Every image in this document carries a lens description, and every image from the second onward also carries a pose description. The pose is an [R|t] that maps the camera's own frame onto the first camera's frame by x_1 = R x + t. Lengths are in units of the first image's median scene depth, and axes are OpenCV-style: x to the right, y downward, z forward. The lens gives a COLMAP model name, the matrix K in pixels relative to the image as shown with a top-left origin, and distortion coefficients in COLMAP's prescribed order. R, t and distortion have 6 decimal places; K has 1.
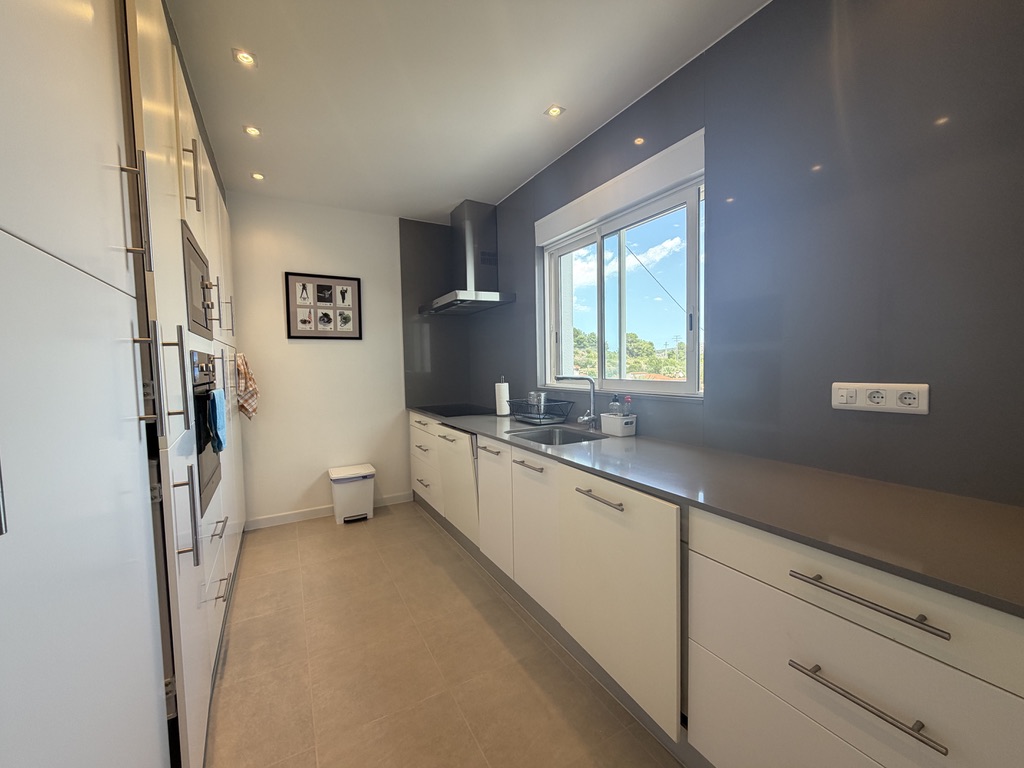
lens RADIAL K [[405.8, 0, 508.3], [0, 405.8, 385.6], [0, 0, 1]] dist [0.002102, -0.000382]
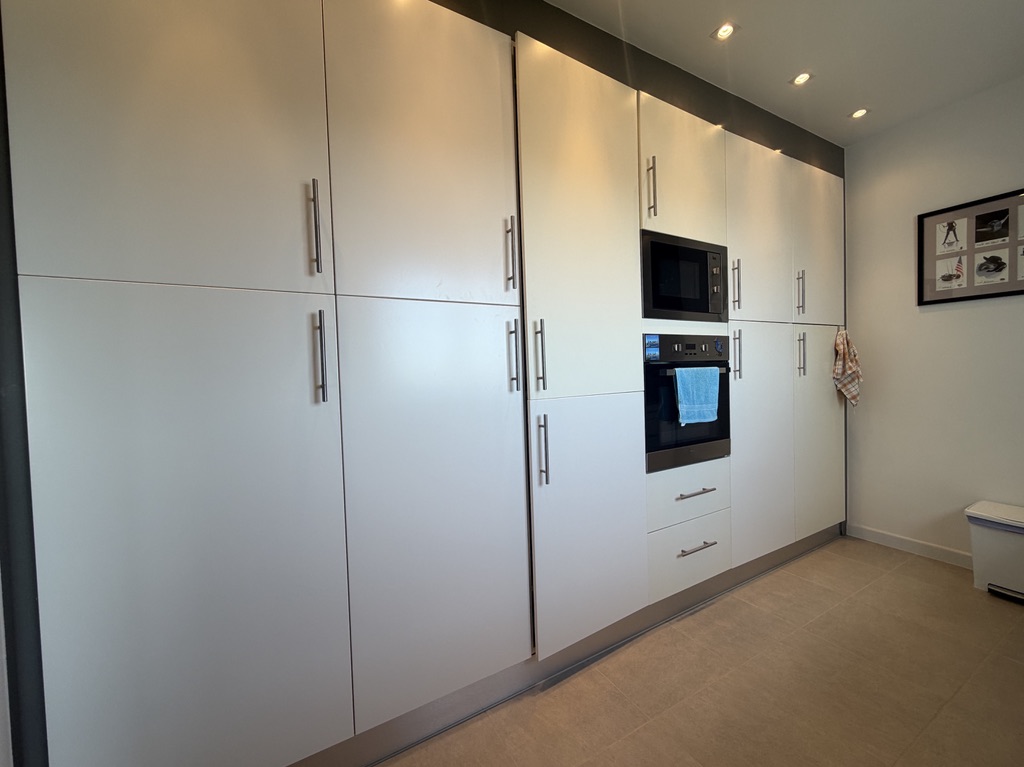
lens RADIAL K [[405.8, 0, 508.4], [0, 405.8, 383.3], [0, 0, 1]] dist [0.002102, -0.000382]
pose [[0.005179, 0.050879, -0.998691, 0.199053], [-0.023074, 0.998445, 0.050747, 0.004830], [0.999720, 0.022781, 0.006345, 0.253651]]
